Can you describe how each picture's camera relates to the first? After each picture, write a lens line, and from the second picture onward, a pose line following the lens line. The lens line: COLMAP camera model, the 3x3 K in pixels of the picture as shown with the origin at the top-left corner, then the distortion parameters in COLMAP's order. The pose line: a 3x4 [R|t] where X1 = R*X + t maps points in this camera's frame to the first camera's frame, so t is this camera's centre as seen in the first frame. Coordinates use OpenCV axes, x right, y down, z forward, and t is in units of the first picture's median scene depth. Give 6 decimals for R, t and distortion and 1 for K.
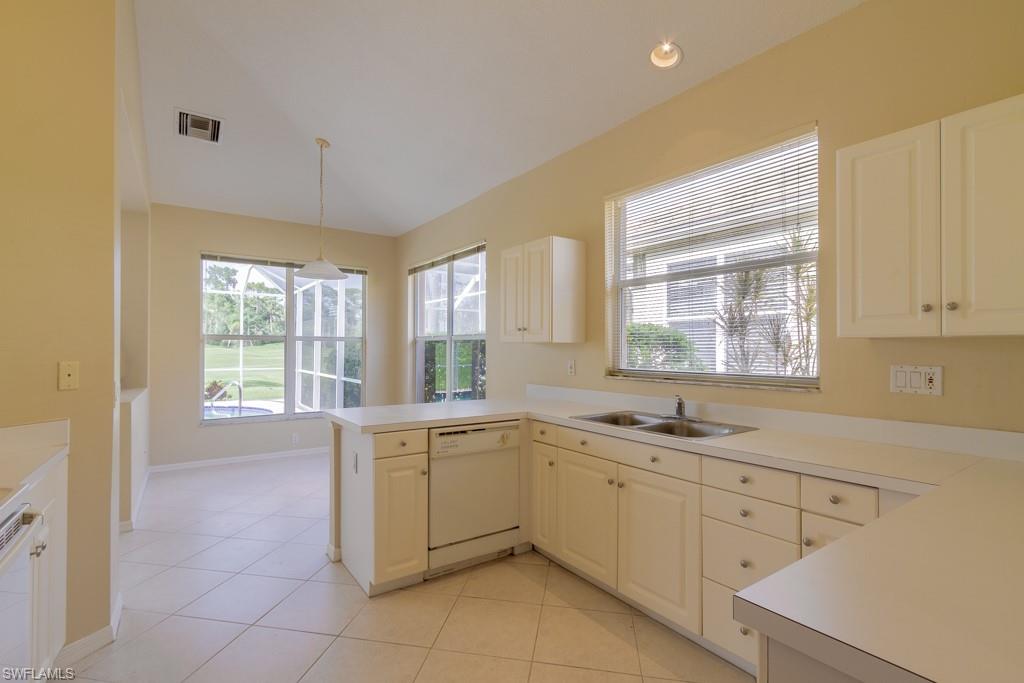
lens RADIAL K [[481.3, 0, 506.0], [0, 481.3, 342.3], [0, 0, 1]] dist [-0.003072, 0.000111]
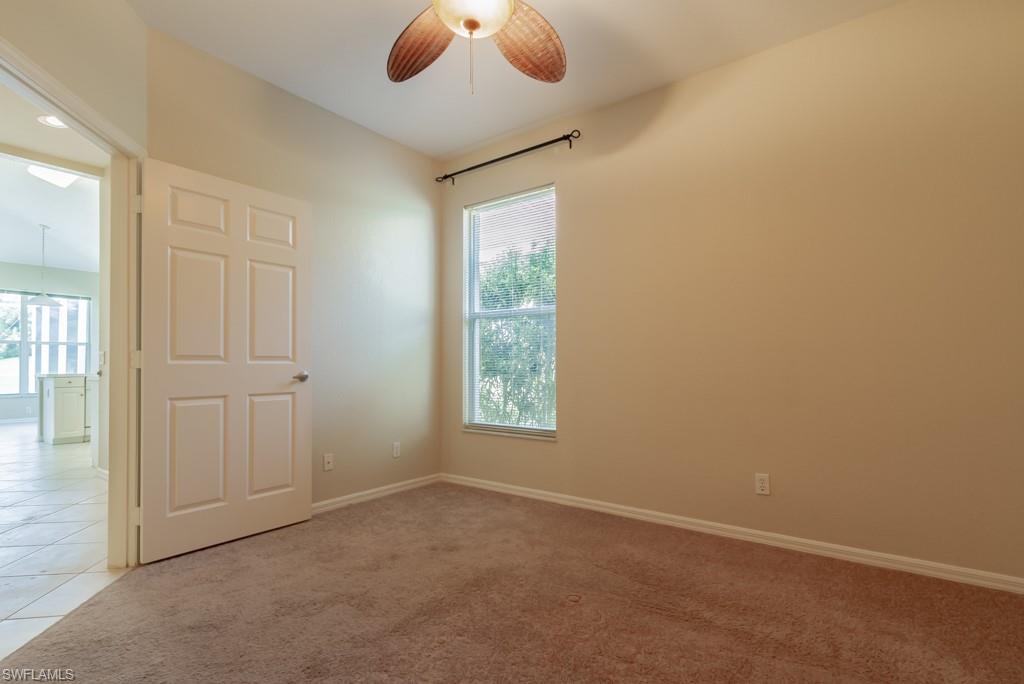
lens RADIAL K [[483.2, 0, 517.1], [0, 483.2, 349.6], [0, 0, 1]] dist [0.002471, -0.000584]
pose [[0.943429, -0.007473, 0.331490, 0.816459], [0.008469, 0.999963, -0.001562, 0.047891], [-0.331466, 0.004281, 0.943457, -1.522947]]
